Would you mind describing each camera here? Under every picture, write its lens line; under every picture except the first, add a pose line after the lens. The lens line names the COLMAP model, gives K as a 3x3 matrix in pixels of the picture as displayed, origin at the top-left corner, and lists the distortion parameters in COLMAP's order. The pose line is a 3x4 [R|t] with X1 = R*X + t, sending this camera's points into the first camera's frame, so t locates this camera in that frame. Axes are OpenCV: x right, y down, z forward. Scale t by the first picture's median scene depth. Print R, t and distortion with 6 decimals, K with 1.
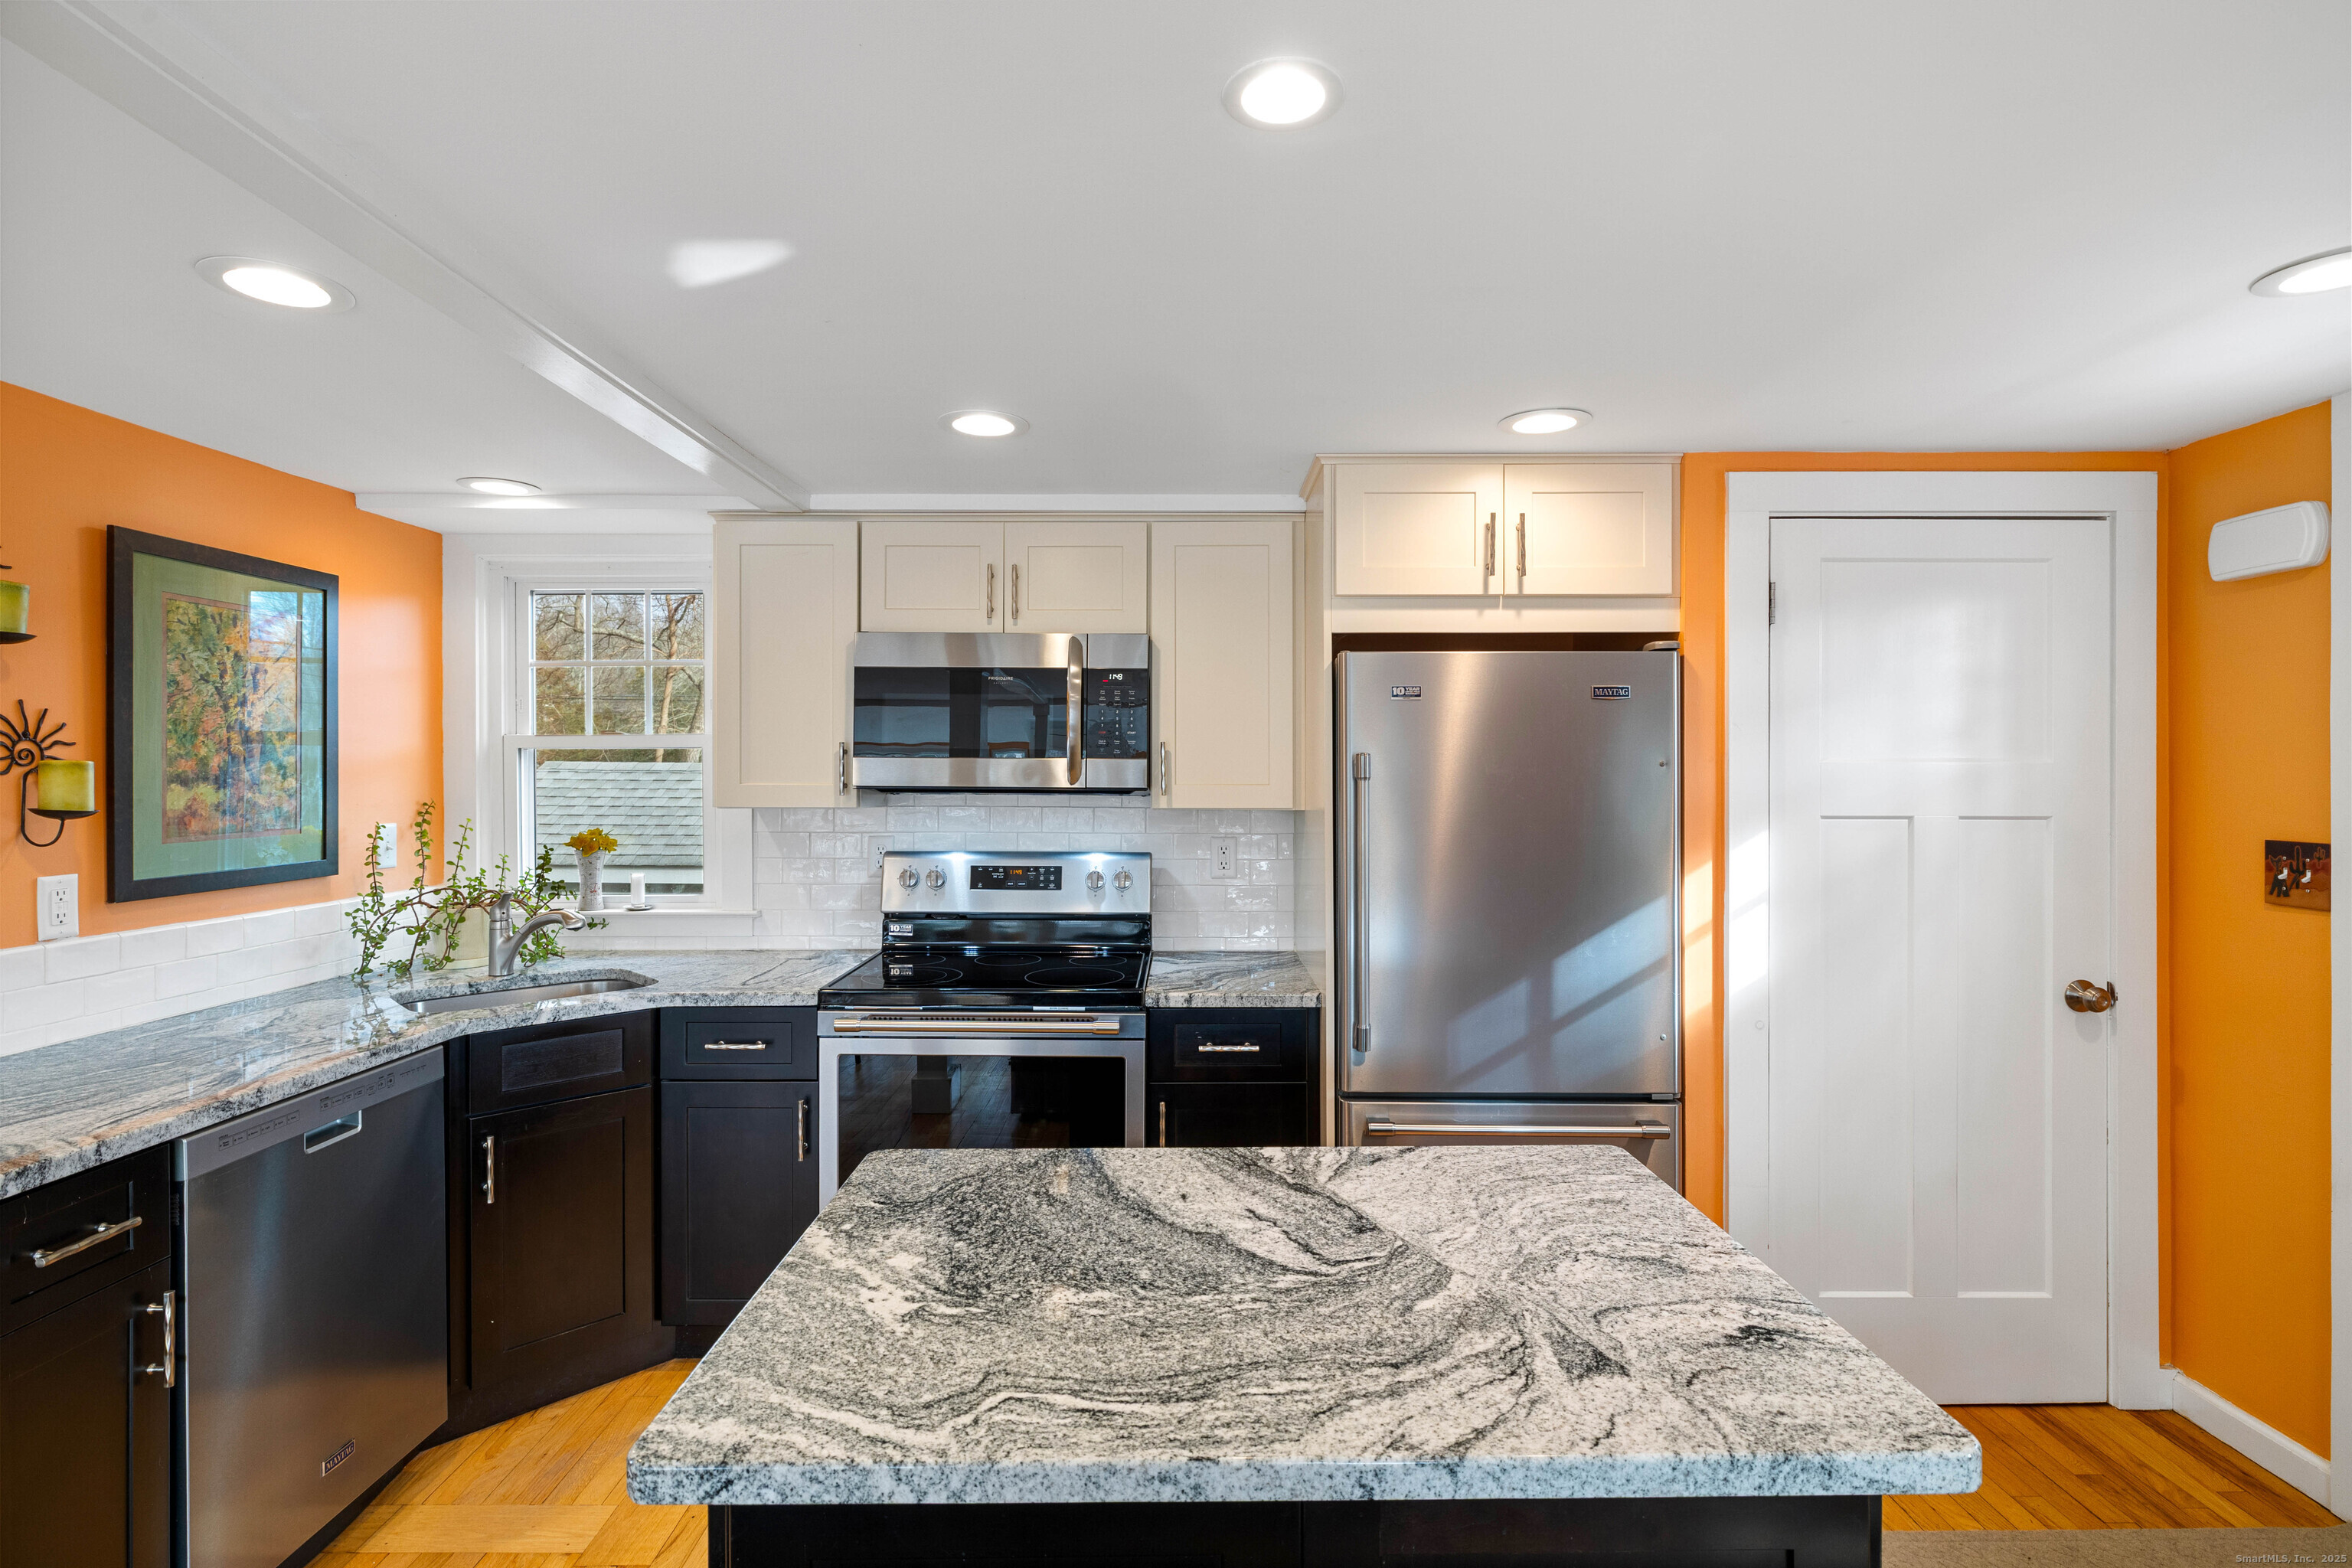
lens RADIAL K [[1138.8, 0, 1182.0], [0, 1138.8, 774.2], [0, 0, 1]] dist [-0.003088, 0.000934]
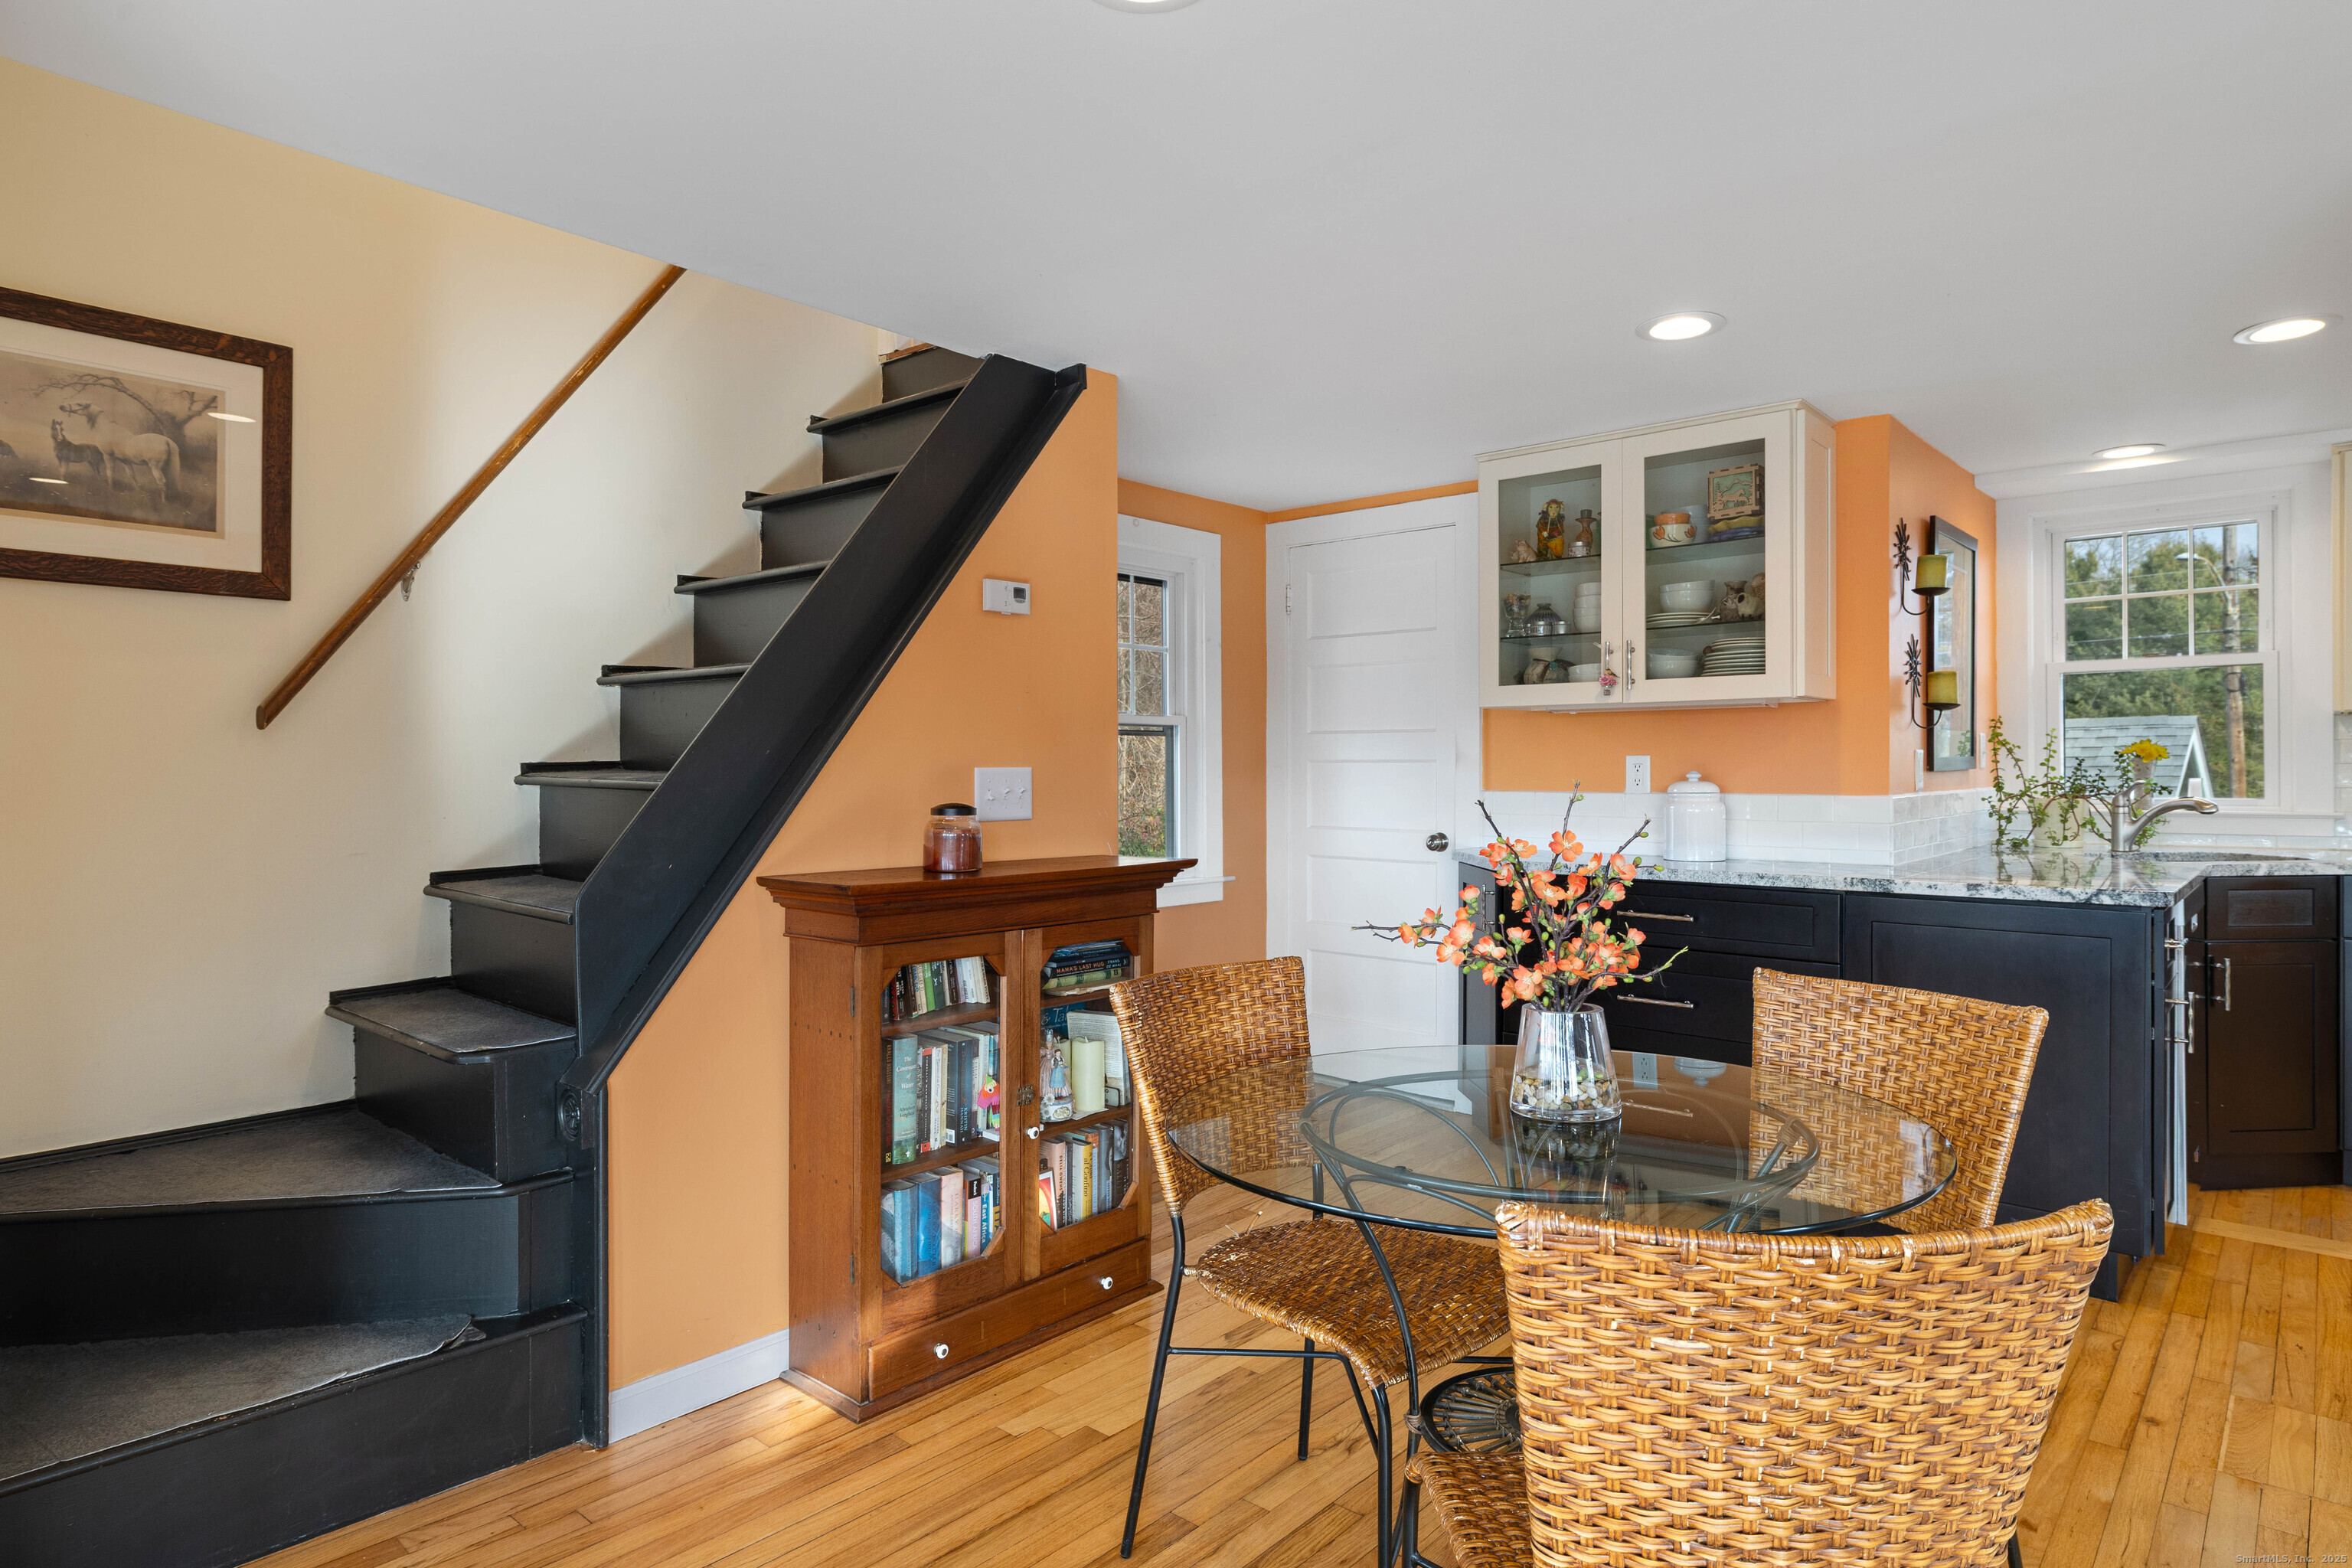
lens RADIAL K [[1314.0, 0, 1184.7], [0, 1314.0, 772.2], [0, 0, 1]] dist [-0.001943, 0.001454]
pose [[0.751671, -0.002578, -0.659533, -0.464600], [0.004350, 0.999990, 0.001050, 0.093617], [0.659524, -0.003659, 0.751675, -0.788239]]
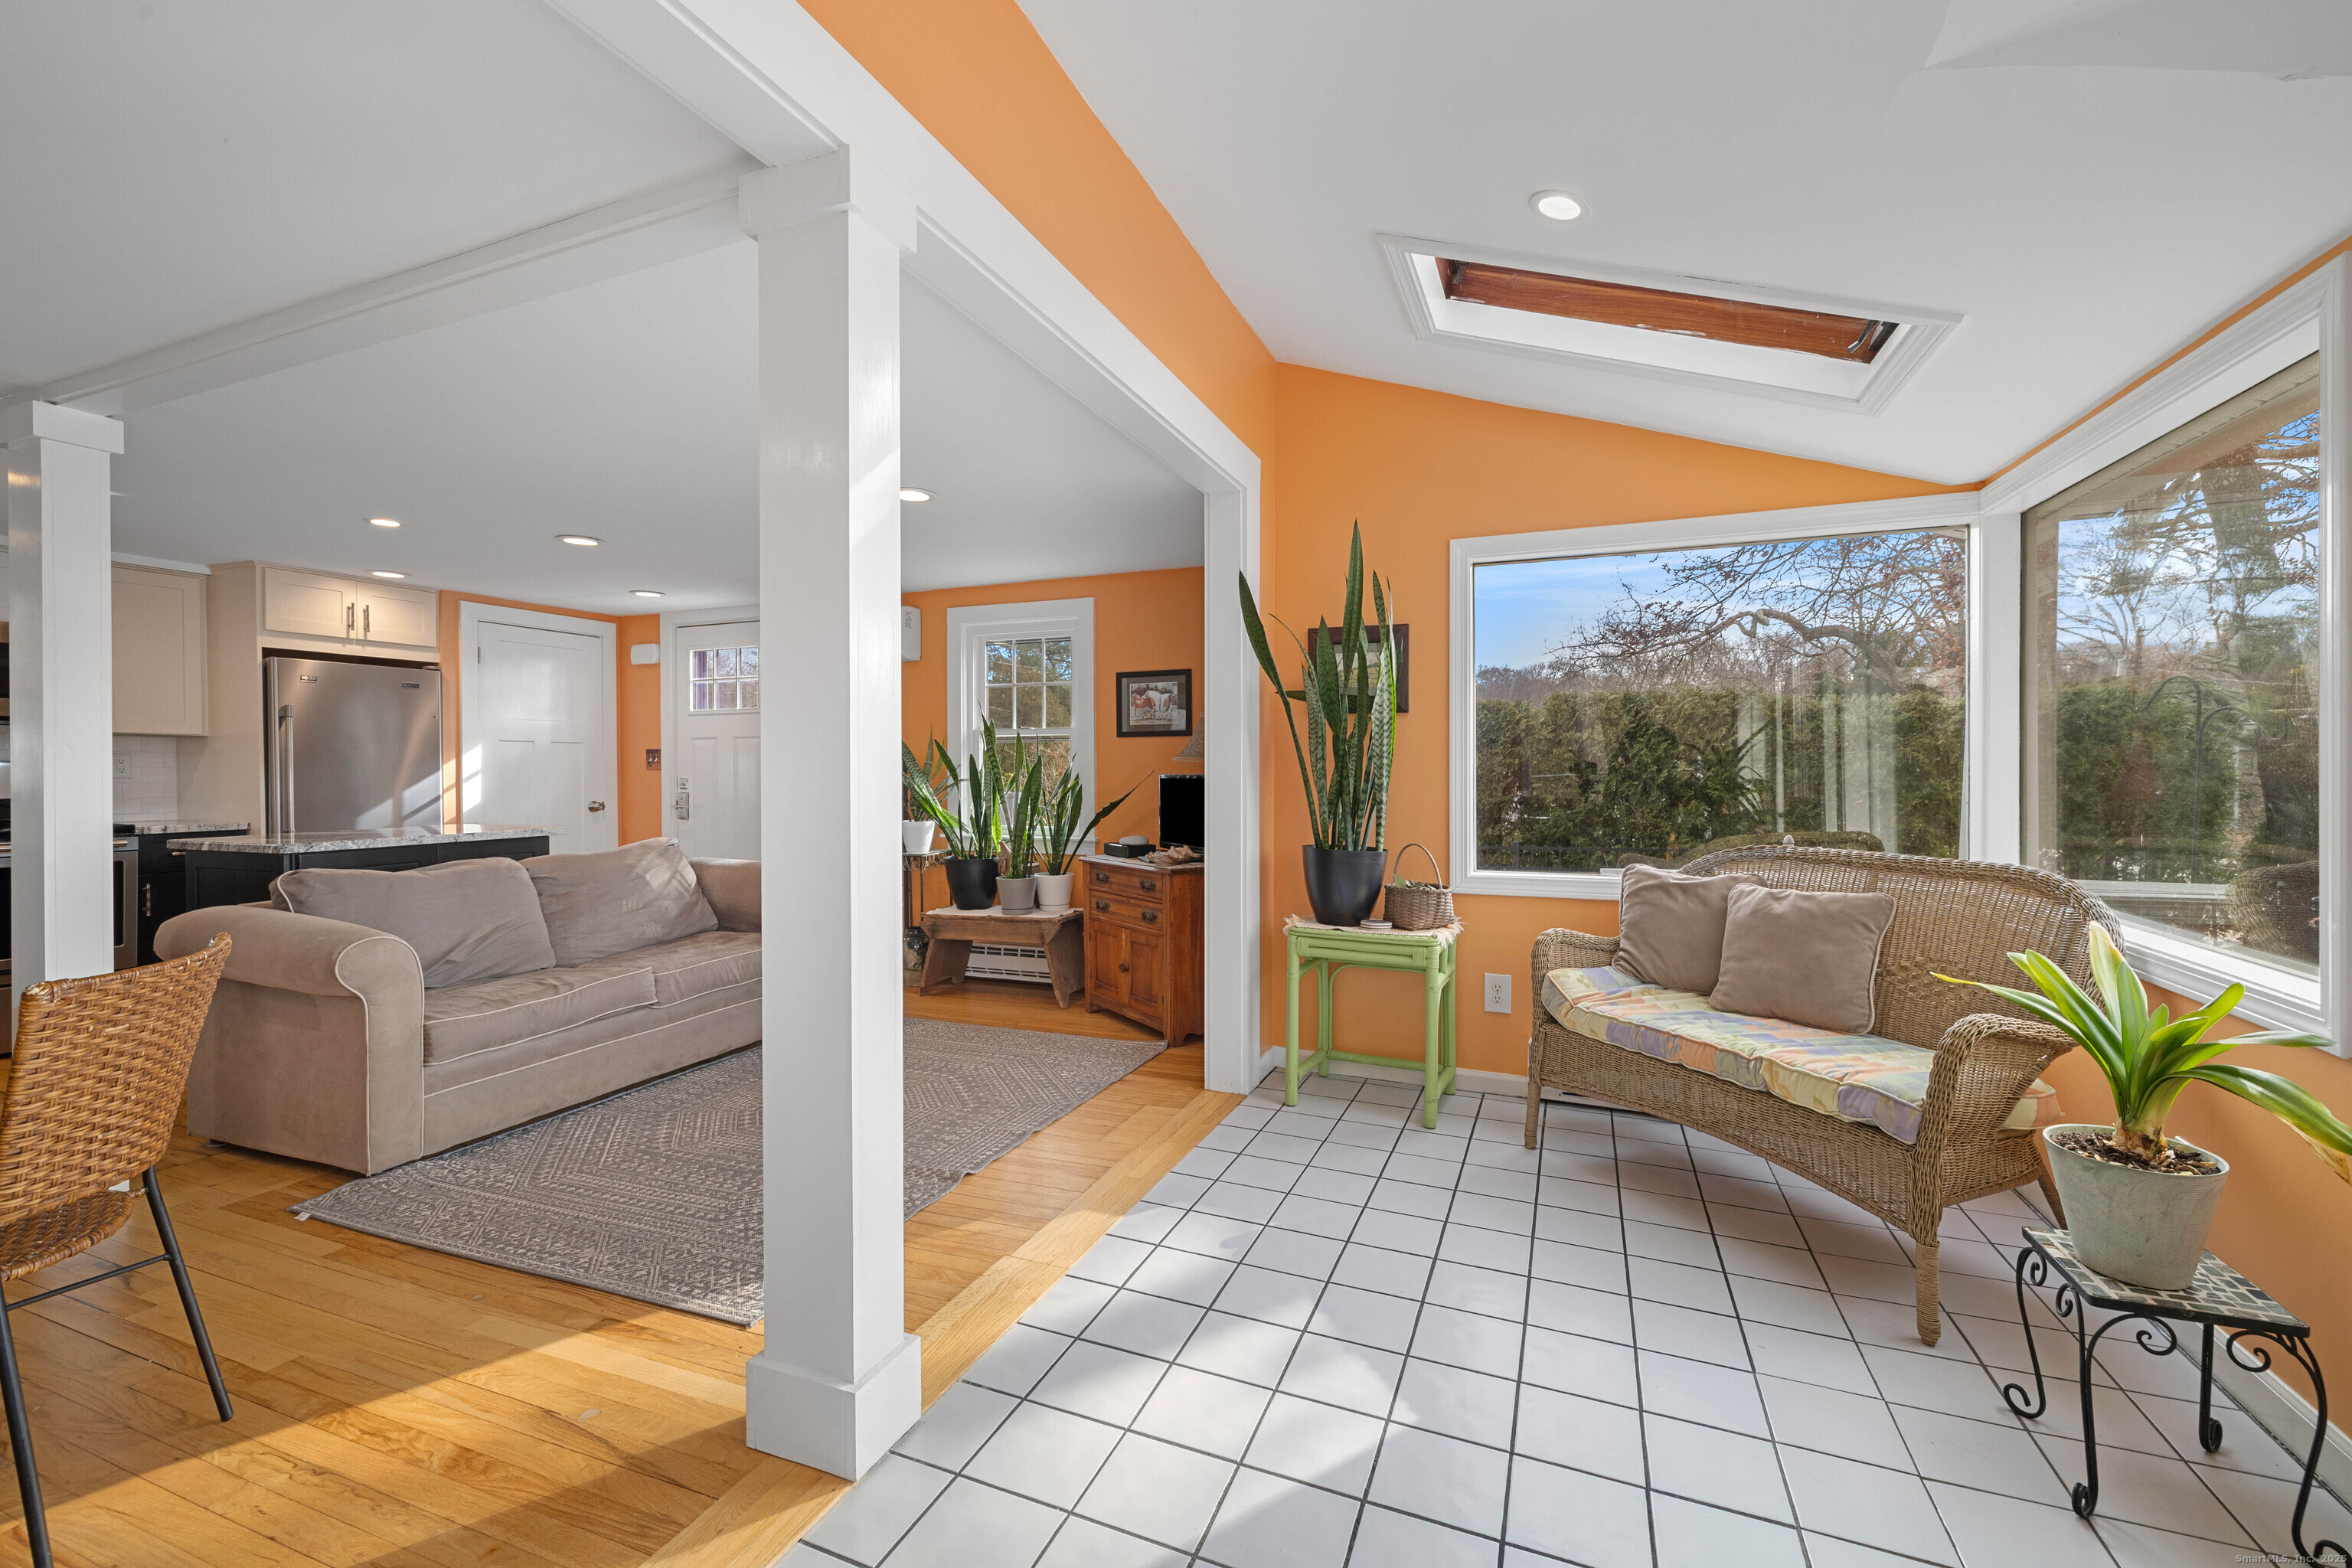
lens RADIAL K [[991.5, 0, 1165.4], [0, 991.5, 778.6], [0, 0, 1]] dist [0.002700, -0.000575]
pose [[0.385202, -0.010146, 0.922777, -0.885131], [0.004631, 0.999948, 0.009061, 0.105073], [-0.922821, 0.000783, 0.385229, -1.192560]]
